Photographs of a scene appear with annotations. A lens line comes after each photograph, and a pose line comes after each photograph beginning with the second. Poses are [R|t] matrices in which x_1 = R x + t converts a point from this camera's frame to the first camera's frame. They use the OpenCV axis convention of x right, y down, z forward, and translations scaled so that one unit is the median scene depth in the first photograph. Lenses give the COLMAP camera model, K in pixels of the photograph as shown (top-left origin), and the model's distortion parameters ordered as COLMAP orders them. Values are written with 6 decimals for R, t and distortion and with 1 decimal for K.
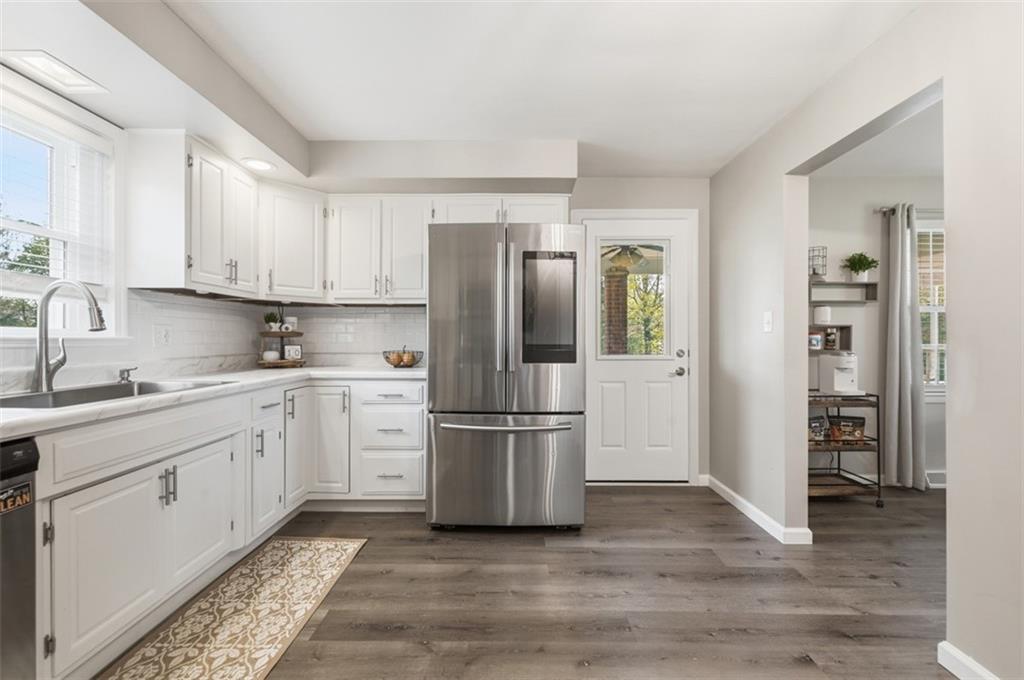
lens RADIAL K [[420.6, 0, 512.0], [0, 420.6, 340.0], [0, 0, 1]] dist [-0.026407, 0.000251]
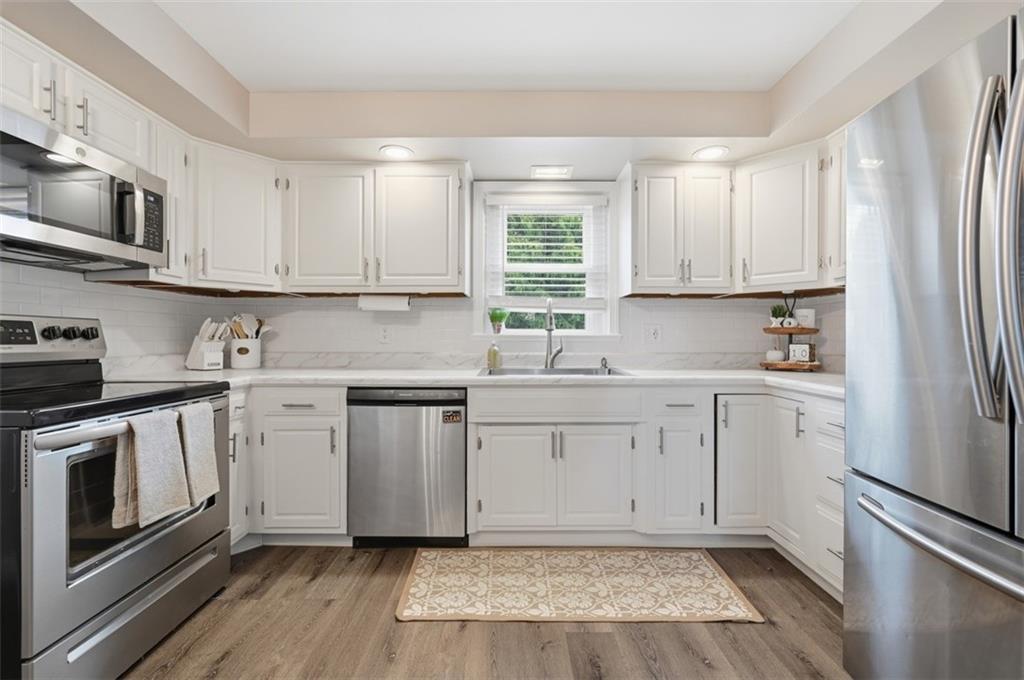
lens RADIAL K [[406.9, 0, 513.5], [0, 406.9, 337.1], [0, 0, 1]] dist [0.007777, 0.000152]
pose [[0.011624, -0.000886, -0.999932, 0.336151], [-0.004627, 0.999989, -0.000939, 0.002546], [0.999922, 0.004638, 0.011620, 0.562380]]
